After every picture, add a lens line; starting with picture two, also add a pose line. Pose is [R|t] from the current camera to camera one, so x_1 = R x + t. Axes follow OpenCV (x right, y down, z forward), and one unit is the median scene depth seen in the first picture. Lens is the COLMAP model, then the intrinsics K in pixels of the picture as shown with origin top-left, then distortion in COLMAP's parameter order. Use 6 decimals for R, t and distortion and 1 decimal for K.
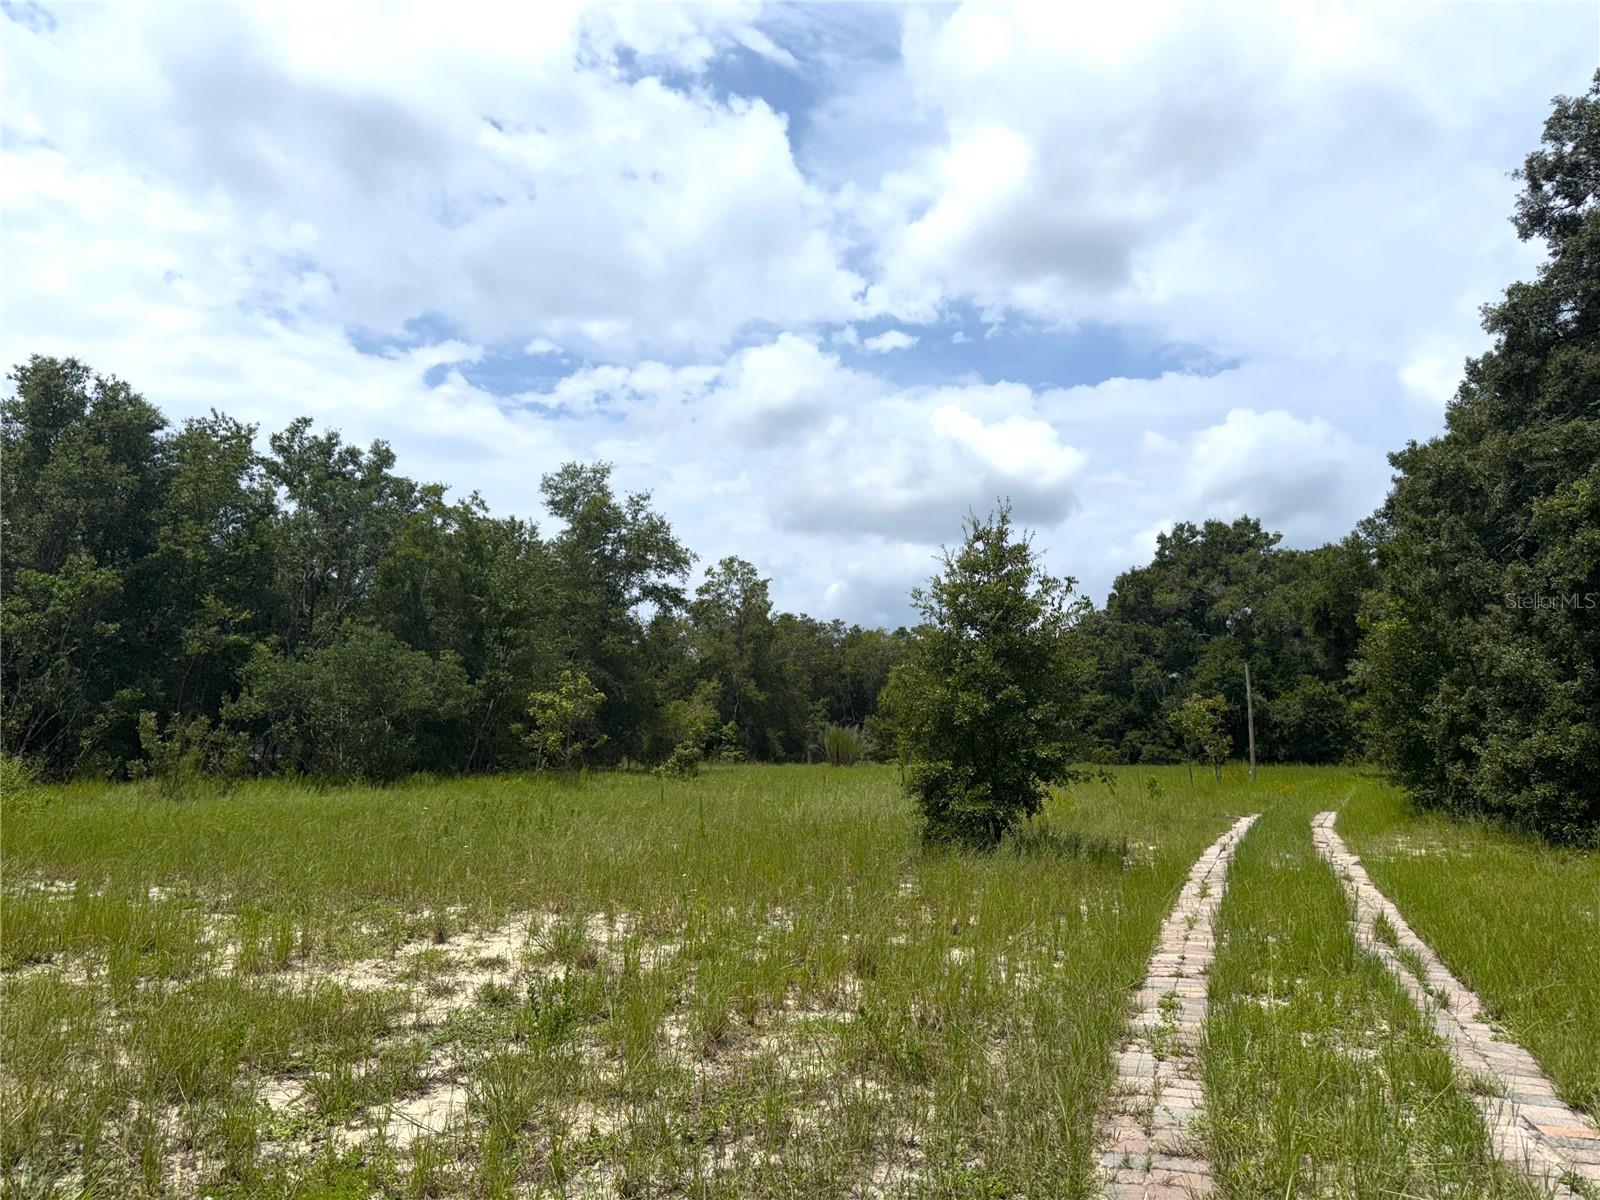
lens RADIAL K [[1127.4, 0, 800.0], [0, 1127.4, 600.0], [0, 0, 1]] dist [-0.107028, -0.000106]
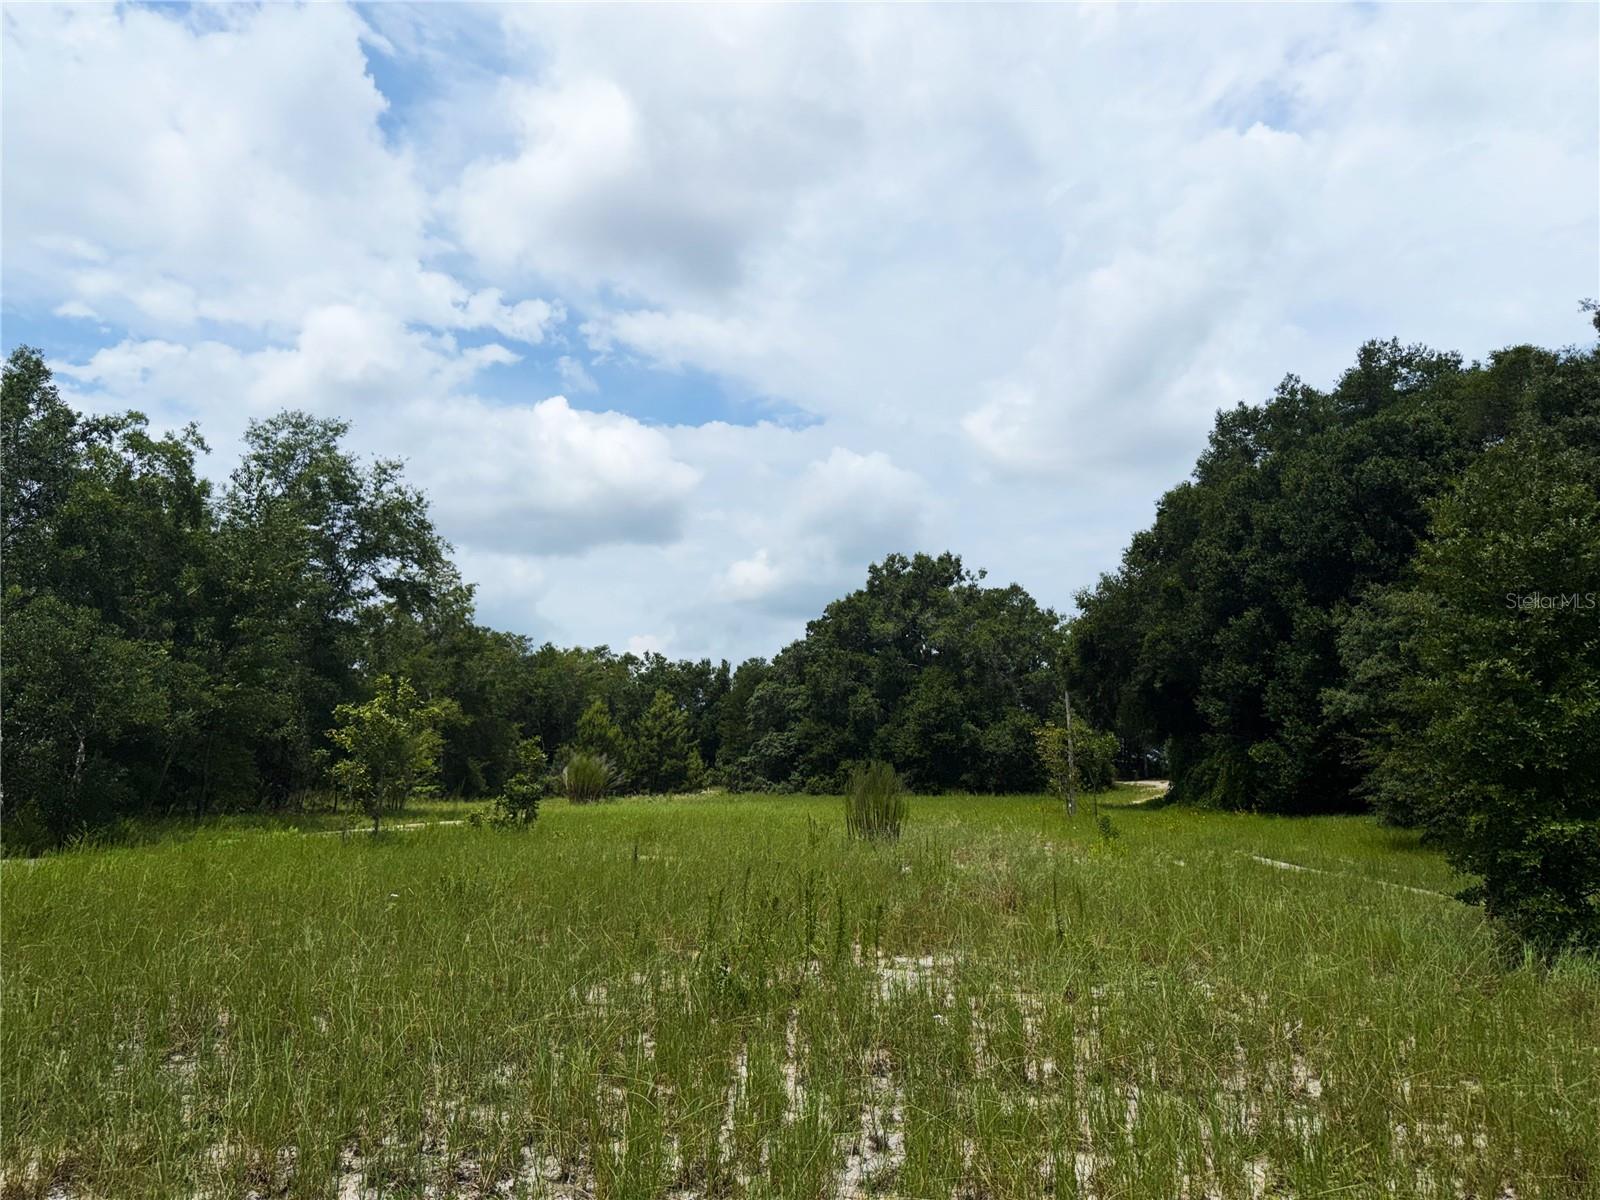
lens RADIAL K [[1087.0, 0, 800.0], [0, 1087.0, 600.0], [0, 0, 1]] dist [0.003114, -0.121285]
pose [[0.911895, 0.055274, 0.406685, -0.136134], [-0.042154, 0.998263, -0.041159, 0.017113], [-0.408253, 0.020390, 0.912641, 0.134330]]
